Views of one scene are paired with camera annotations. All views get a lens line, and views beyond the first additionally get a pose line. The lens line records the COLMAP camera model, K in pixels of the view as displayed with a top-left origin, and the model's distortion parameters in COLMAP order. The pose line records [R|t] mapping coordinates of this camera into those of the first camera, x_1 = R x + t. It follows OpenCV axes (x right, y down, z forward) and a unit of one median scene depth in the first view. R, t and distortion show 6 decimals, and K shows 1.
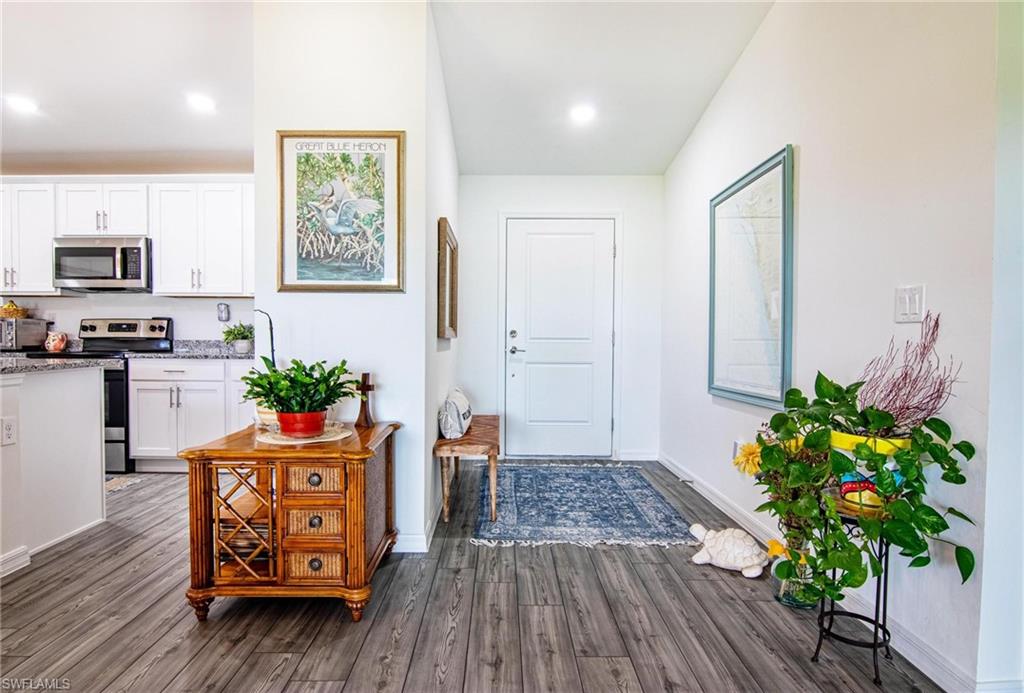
lens RADIAL K [[553.1, 0, 509.8], [0, 553.1, 349.4], [0, 0, 1]] dist [-0.004721, -0.011439]
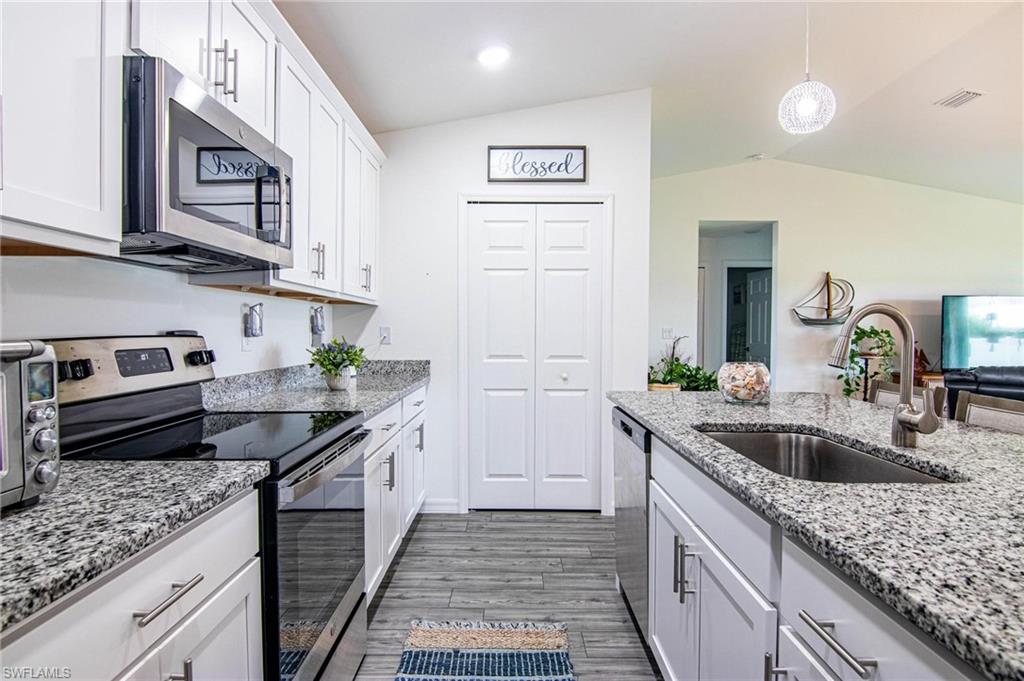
lens RADIAL K [[553.1, 0, 503.8], [0, 553.1, 330.7], [0, 0, 1]] dist [-0.004721, -0.011439]
pose [[0.024009, -0.008810, 0.999673, -1.112753], [0.020830, 0.999748, 0.008311, -0.060497], [-0.999495, 0.020624, 0.024186, 0.805903]]
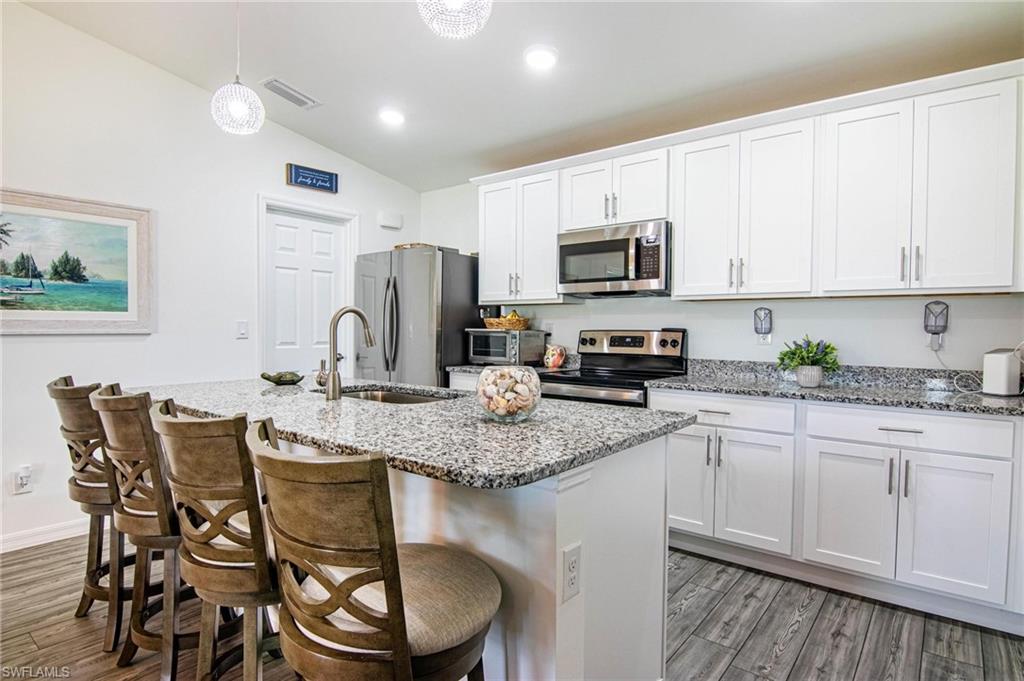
lens RADIAL K [[553.1, 0, 505.0], [0, 553.1, 339.1], [0, 0, 1]] dist [-0.004721, -0.011439]
pose [[0.771982, 0.011931, -0.635532, -0.355942], [-0.016978, 0.999854, -0.001852, -0.040914], [0.635418, 0.012219, 0.772072, 0.297172]]
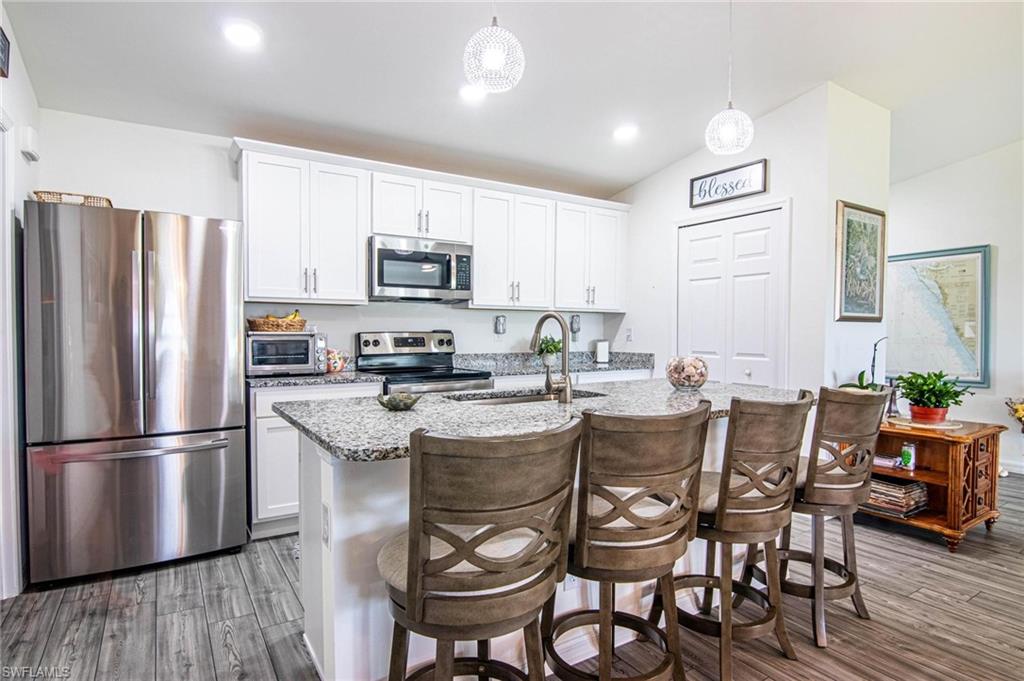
lens RADIAL K [[553.1, 0, 517.0], [0, 553.1, 326.2], [0, 0, 1]] dist [-0.004721, -0.011439]
pose [[0.843881, 0.000855, 0.536530, -1.091403], [0.015613, 0.999536, -0.026149, -0.041502], [-0.536304, 0.030444, 0.843476, 0.177960]]
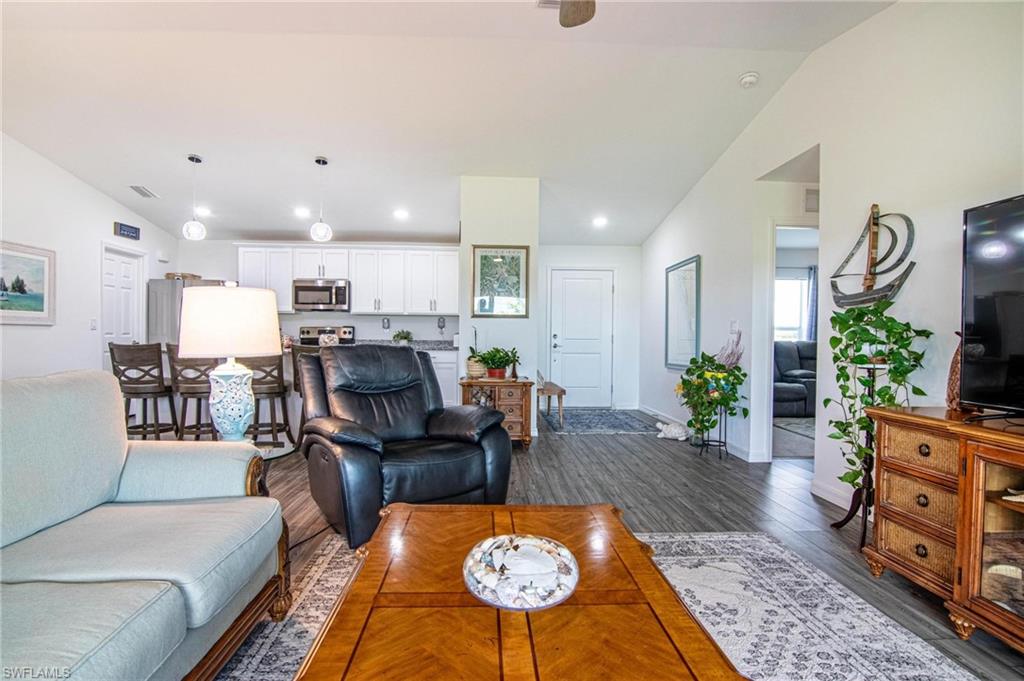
lens RADIAL K [[528.8, 0, 514.0], [0, 528.8, 344.4], [0, 0, 1]] dist [-0.007349, -0.008568]
pose [[0.998724, 0.000899, 0.050493, -0.221152], [-0.000373, 0.999946, -0.010432, 0.015382], [-0.050500, 0.010400, 0.998670, -0.690808]]
